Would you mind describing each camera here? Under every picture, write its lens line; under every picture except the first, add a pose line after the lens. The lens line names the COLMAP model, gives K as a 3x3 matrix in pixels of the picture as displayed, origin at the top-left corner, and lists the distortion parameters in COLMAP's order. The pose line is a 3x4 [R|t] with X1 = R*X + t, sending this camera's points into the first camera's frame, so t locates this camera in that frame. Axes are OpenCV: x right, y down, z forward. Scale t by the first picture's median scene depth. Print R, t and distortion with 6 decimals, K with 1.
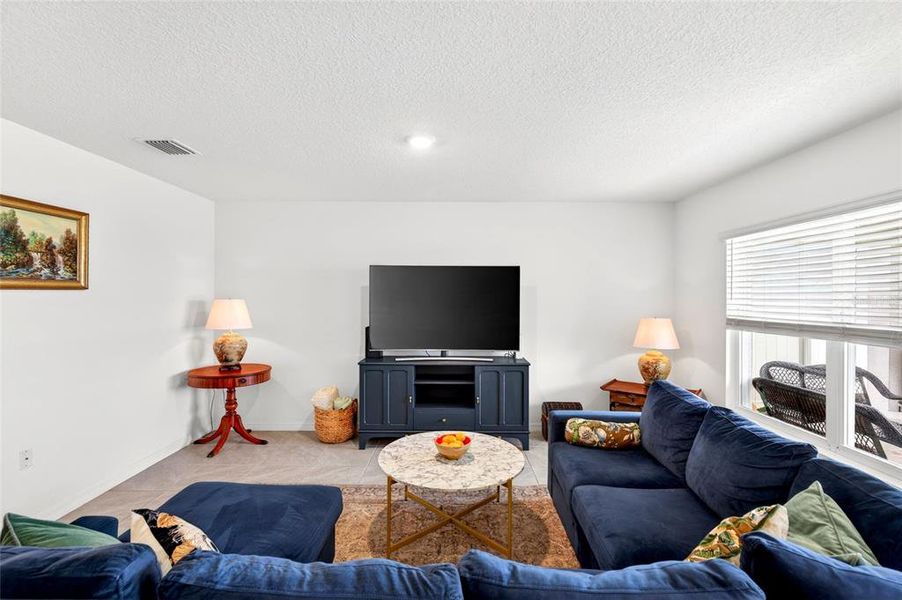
lens RADIAL K [[407.6, 0, 450.1], [0, 407.6, 296.0], [0, 0, 1]] dist [0.003589, 0.000813]
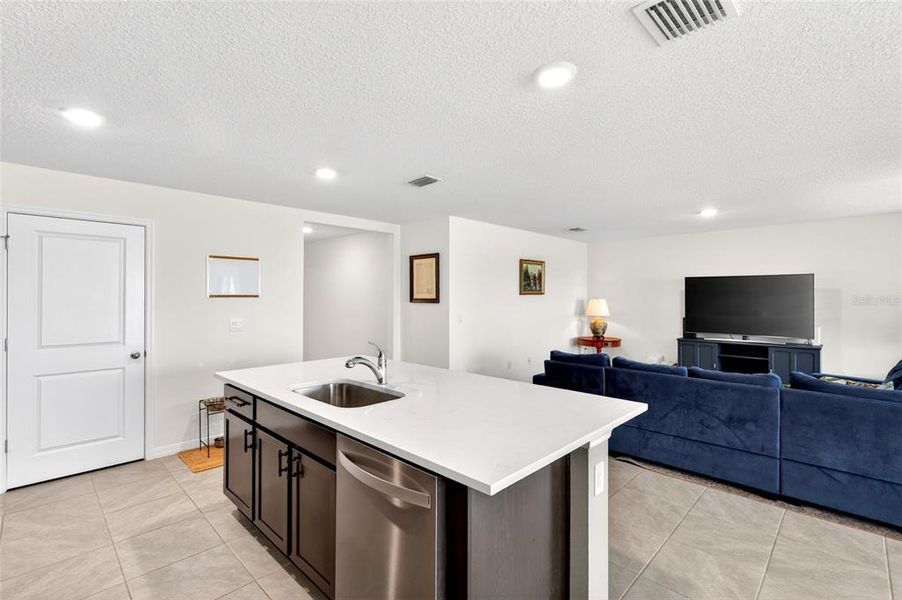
lens RADIAL K [[413.1, 0, 453.8], [0, 413.1, 294.5], [0, 0, 1]] dist [0.000540, 0.000033]
pose [[0.725139, -0.006356, -0.688573, 0.254732], [0.002099, 0.999973, -0.007019, -0.000168], [0.688599, 0.003644, 0.725133, -0.766675]]
